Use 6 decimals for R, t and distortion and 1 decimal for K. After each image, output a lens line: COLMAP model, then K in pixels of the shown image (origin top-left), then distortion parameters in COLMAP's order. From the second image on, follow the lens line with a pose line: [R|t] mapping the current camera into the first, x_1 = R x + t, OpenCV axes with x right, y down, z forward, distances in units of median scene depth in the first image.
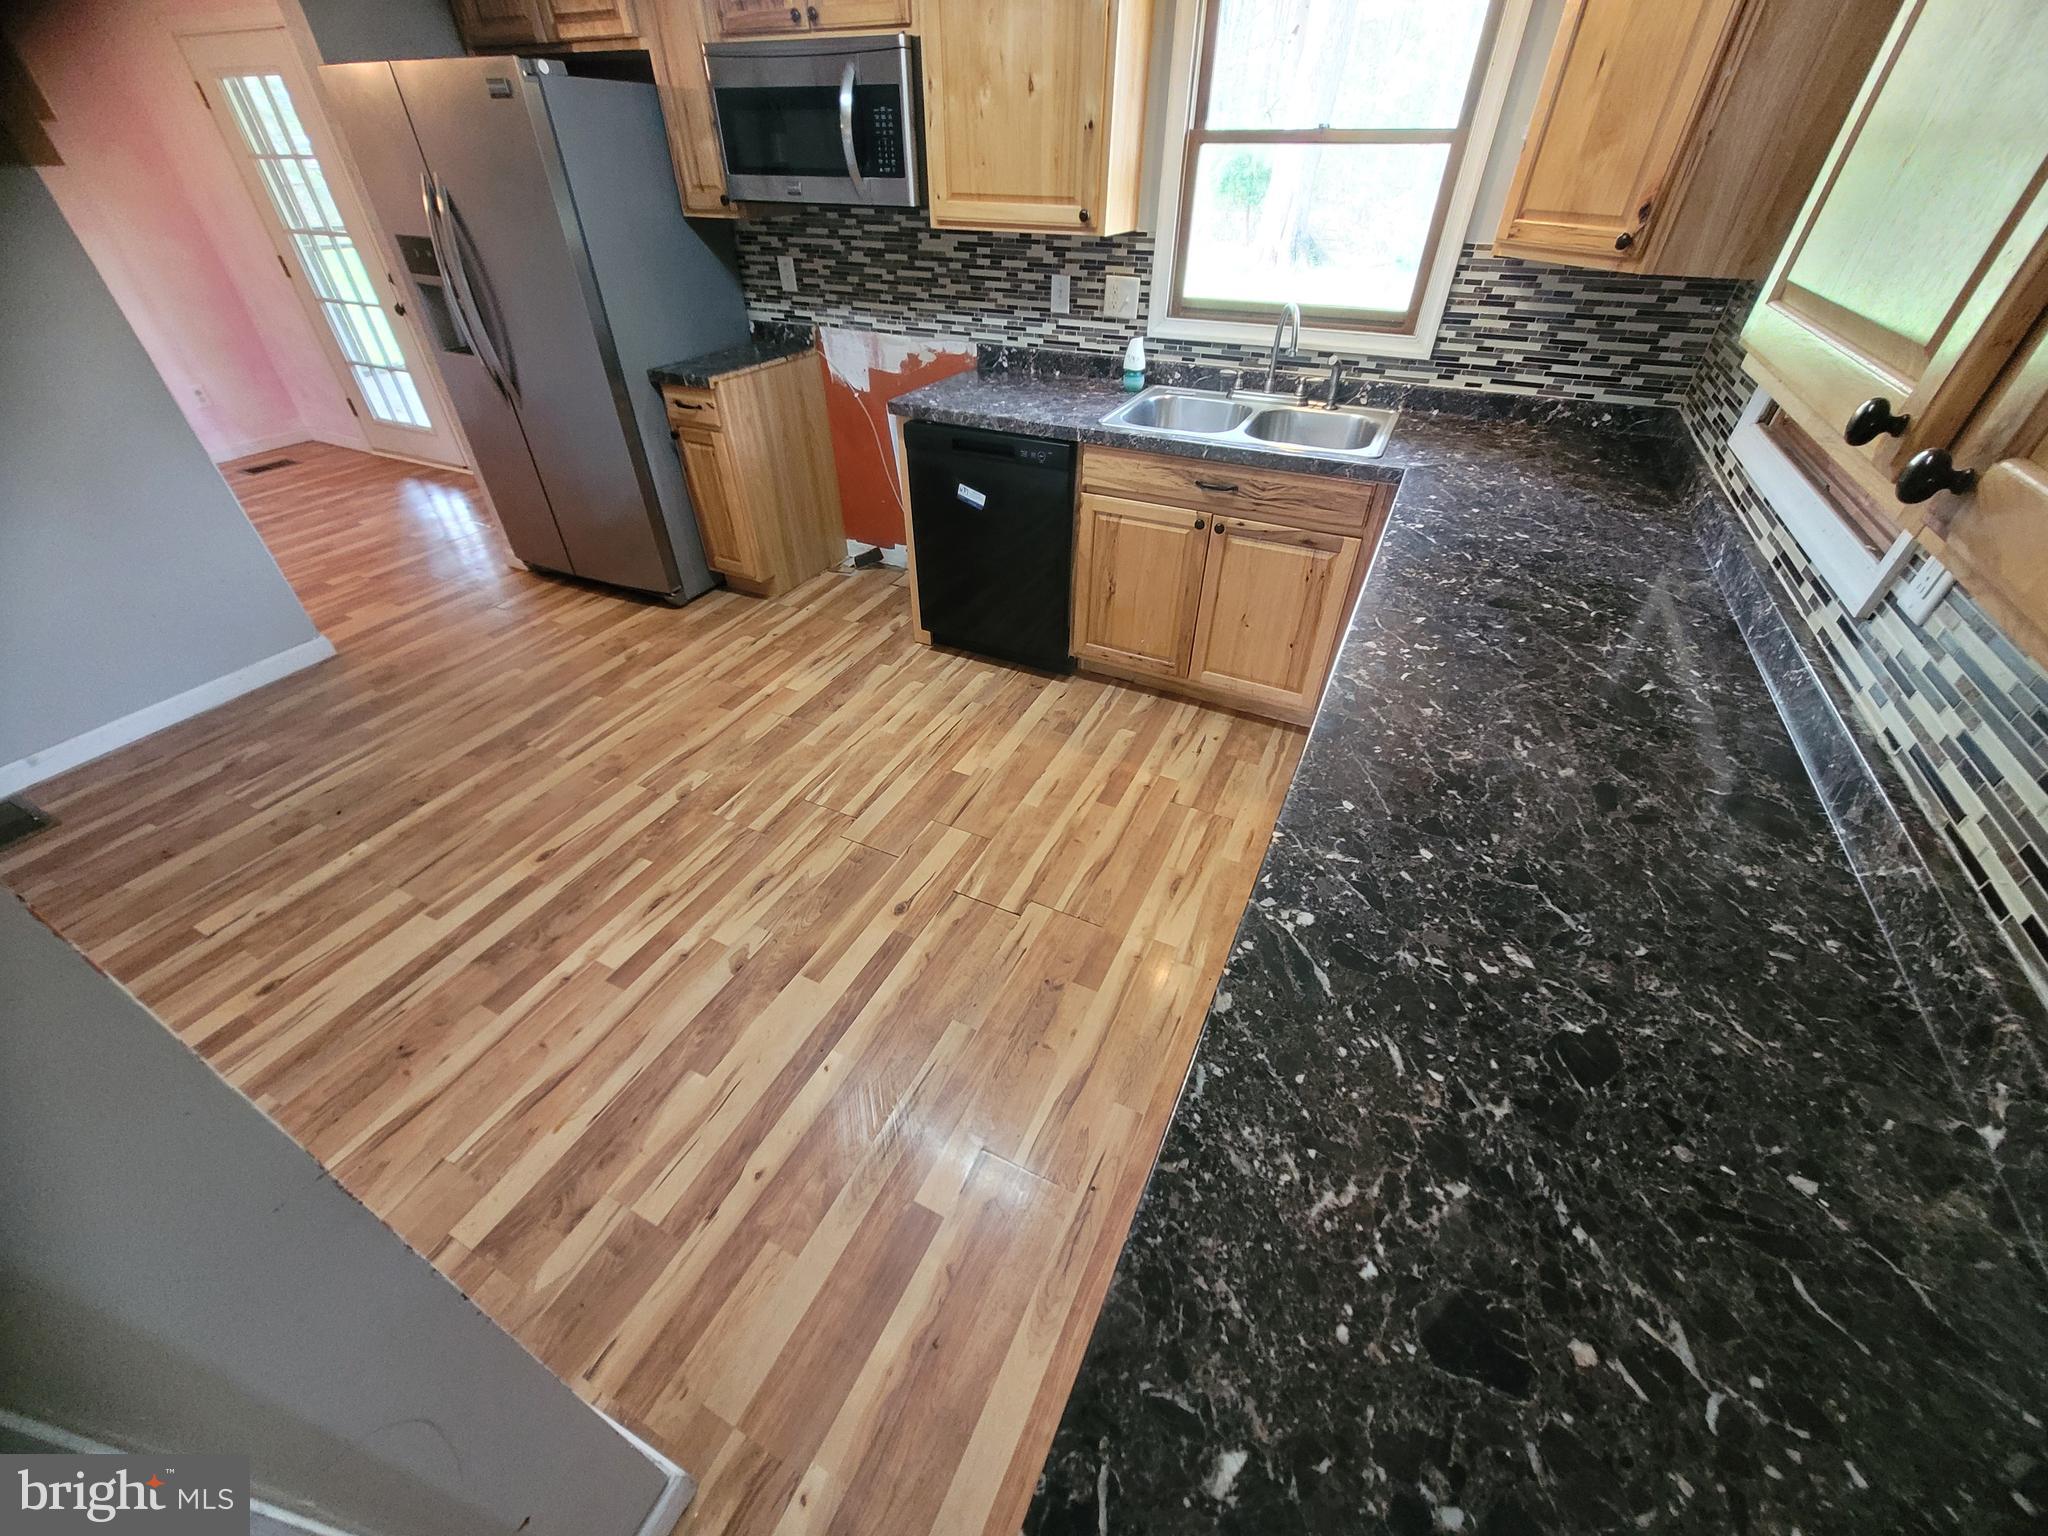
lens RADIAL K [[791.4, 0, 1025.2], [0, 791.4, 783.6], [0, 0, 1]] dist [0.007279, -0.002256]
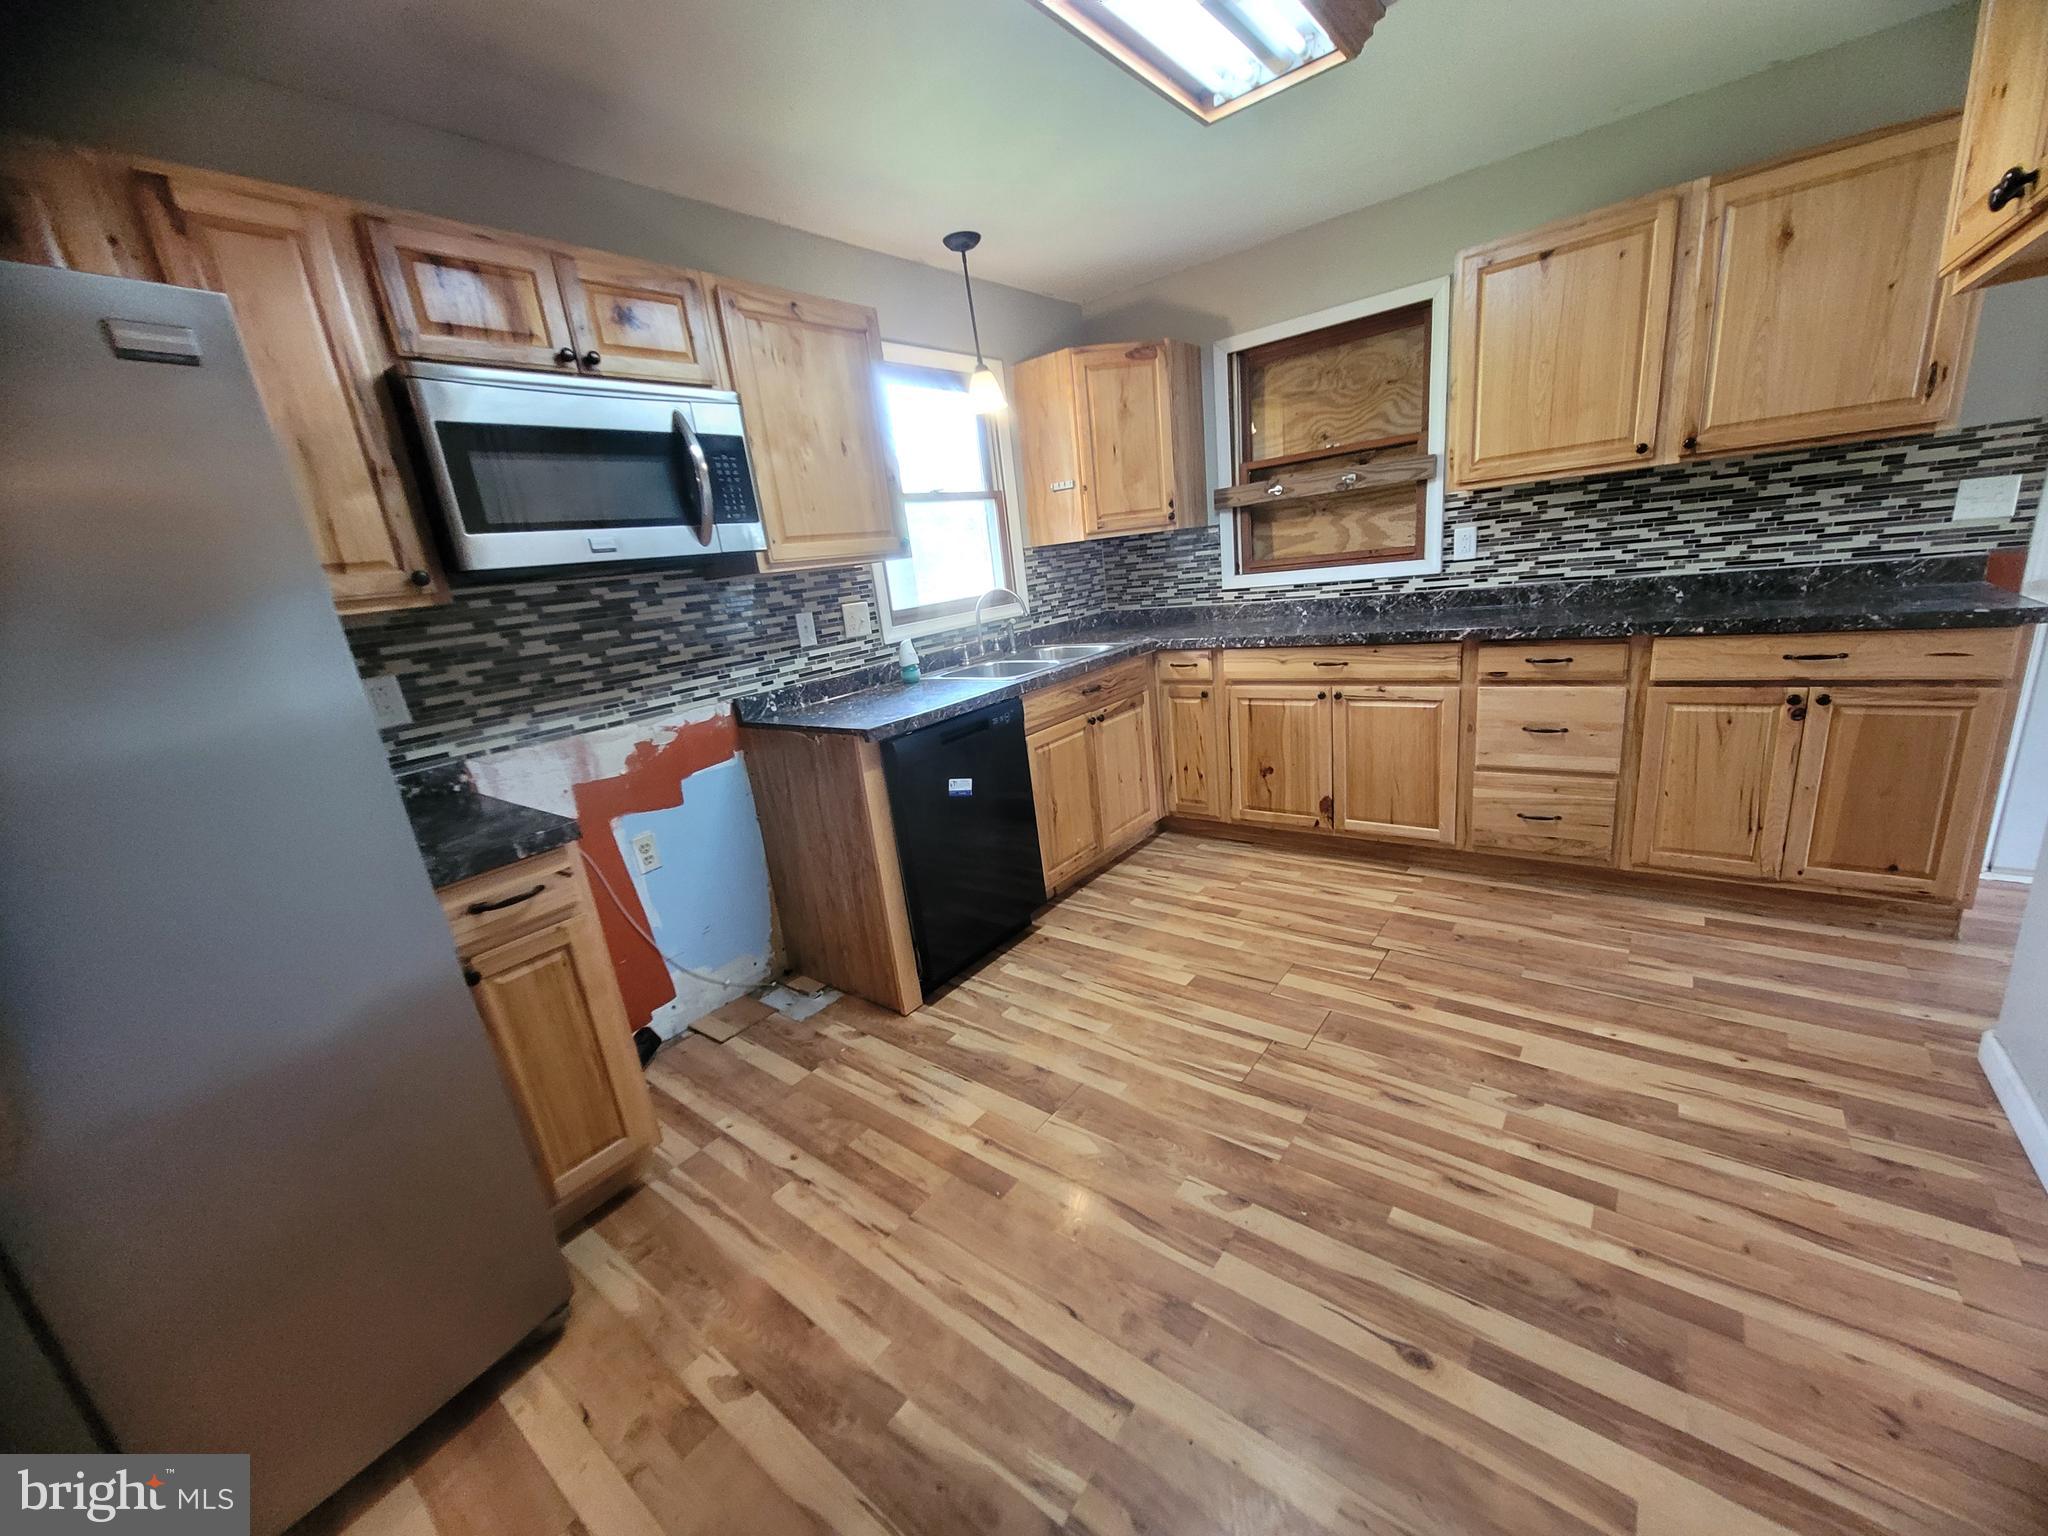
lens RADIAL K [[791.4, 0, 1023.7], [0, 791.4, 783.7], [0, 0, 1]] dist [0.007279, -0.002256]
pose [[0.213624, -0.297908, 0.930385, -0.925267], [0.696145, 0.714581, 0.068967, -0.382703], [-0.685381, 0.632950, 0.360039, 0.619501]]
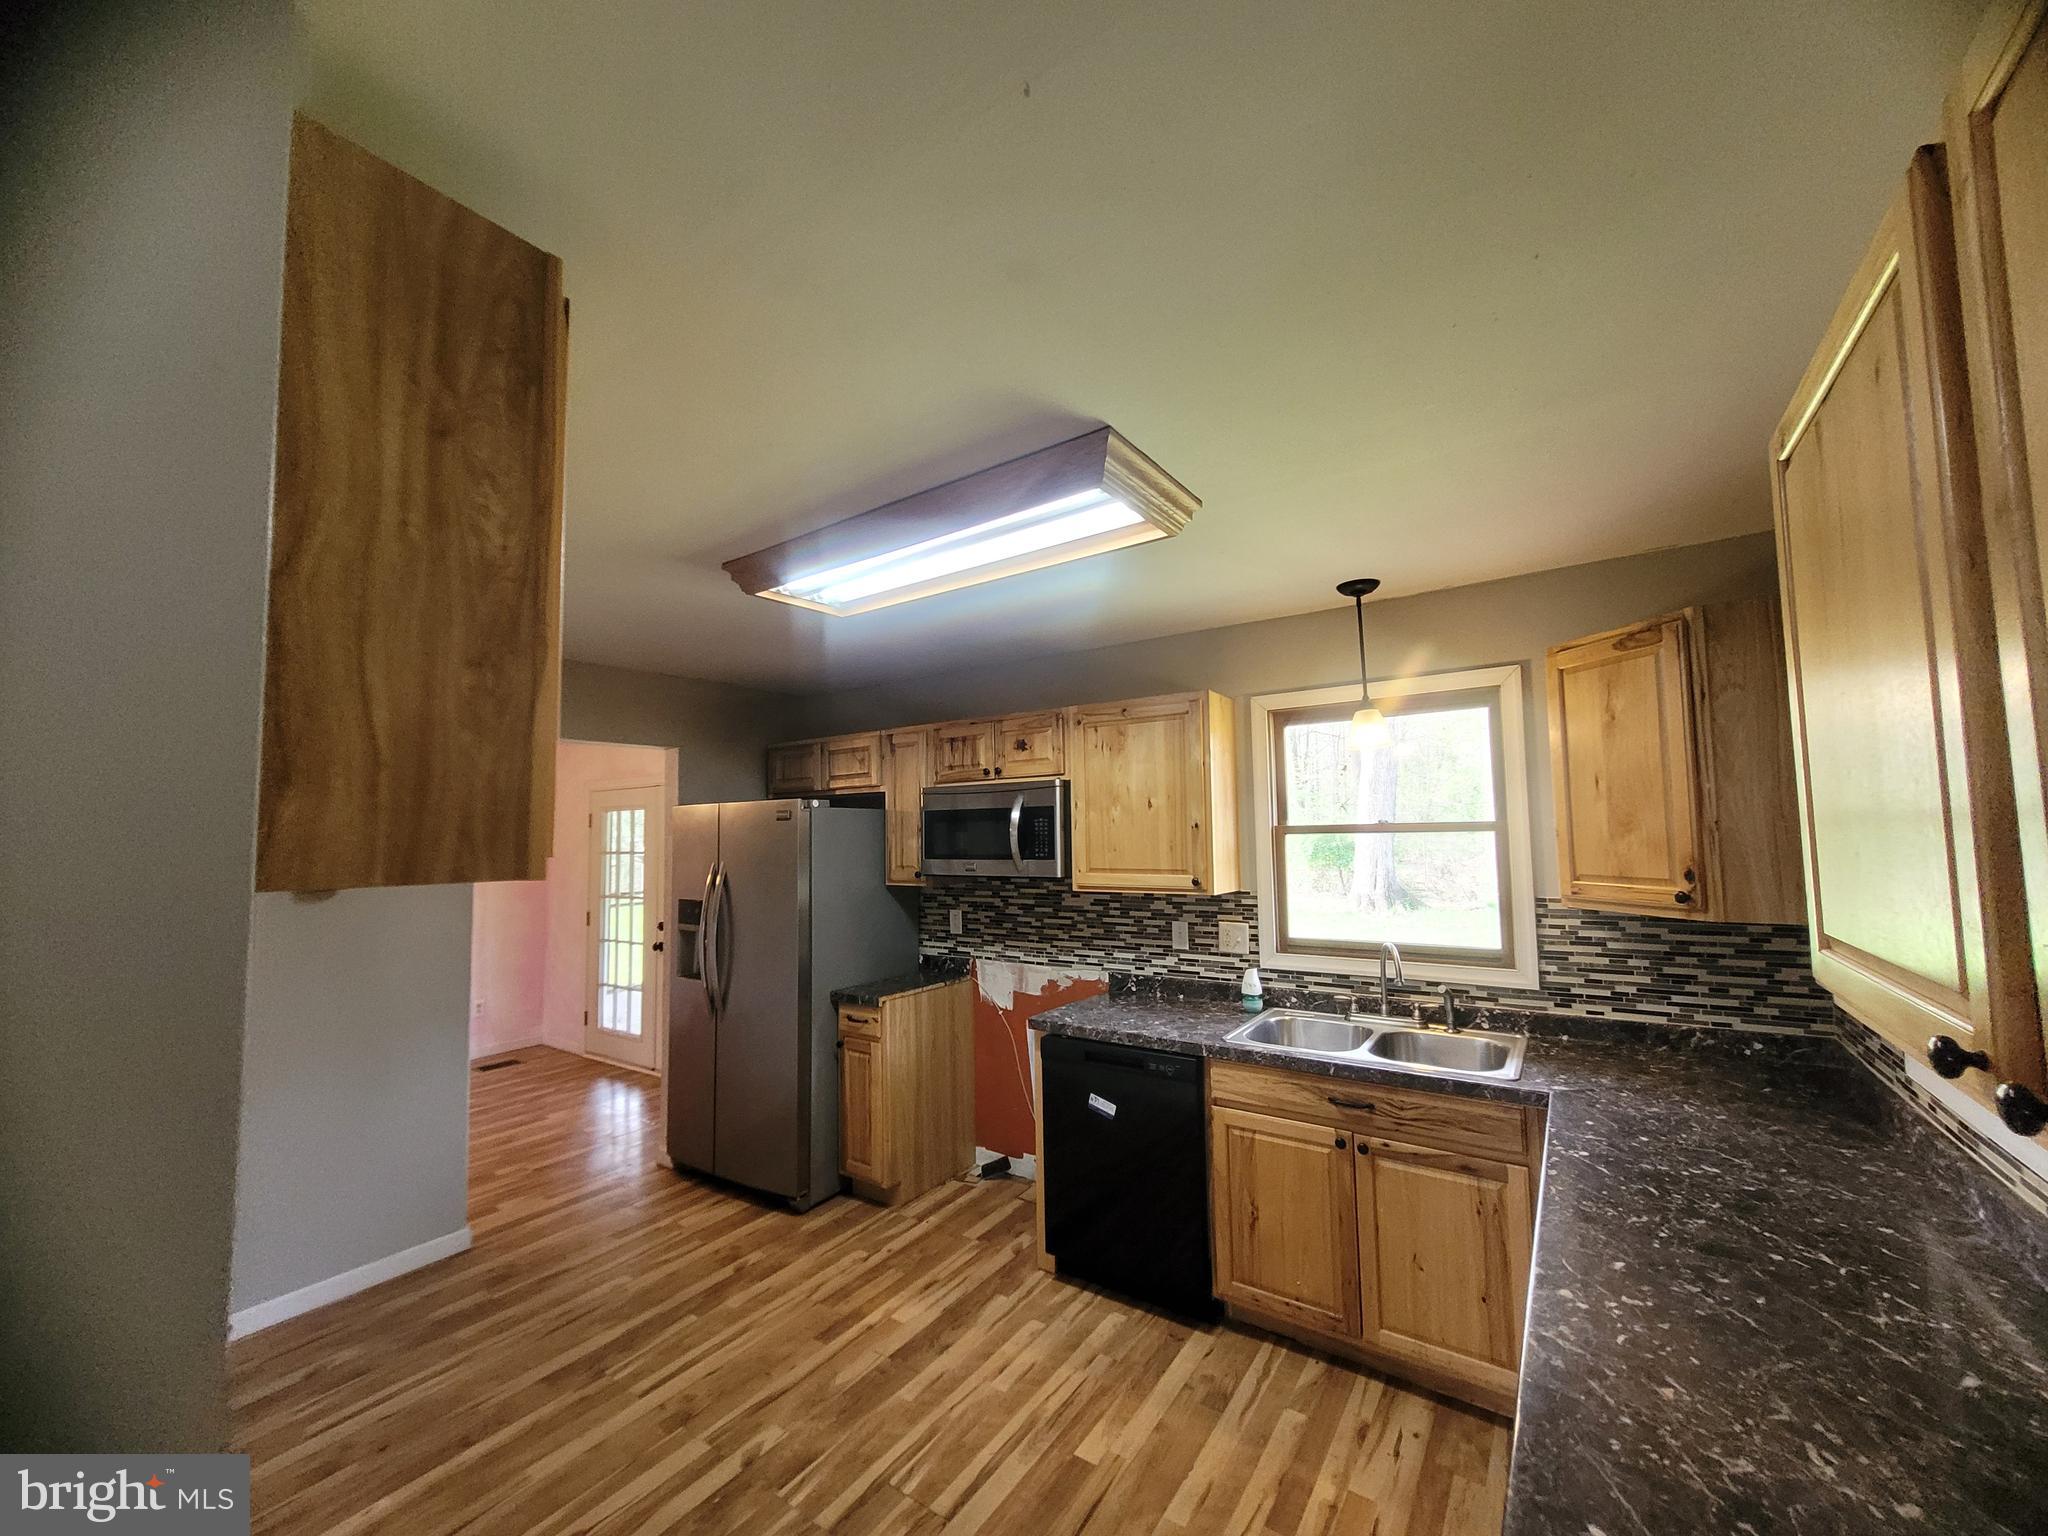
lens RADIAL K [[791.4, 0, 1022.9], [0, 791.4, 783.0], [0, 0, 1]] dist [0.007279, -0.002256]
pose [[0.987451, -0.032535, -0.154536, 0.002990], [-0.079906, 0.741109, -0.666612, 0.019100], [0.136217, 0.670596, 0.729210, -0.043223]]
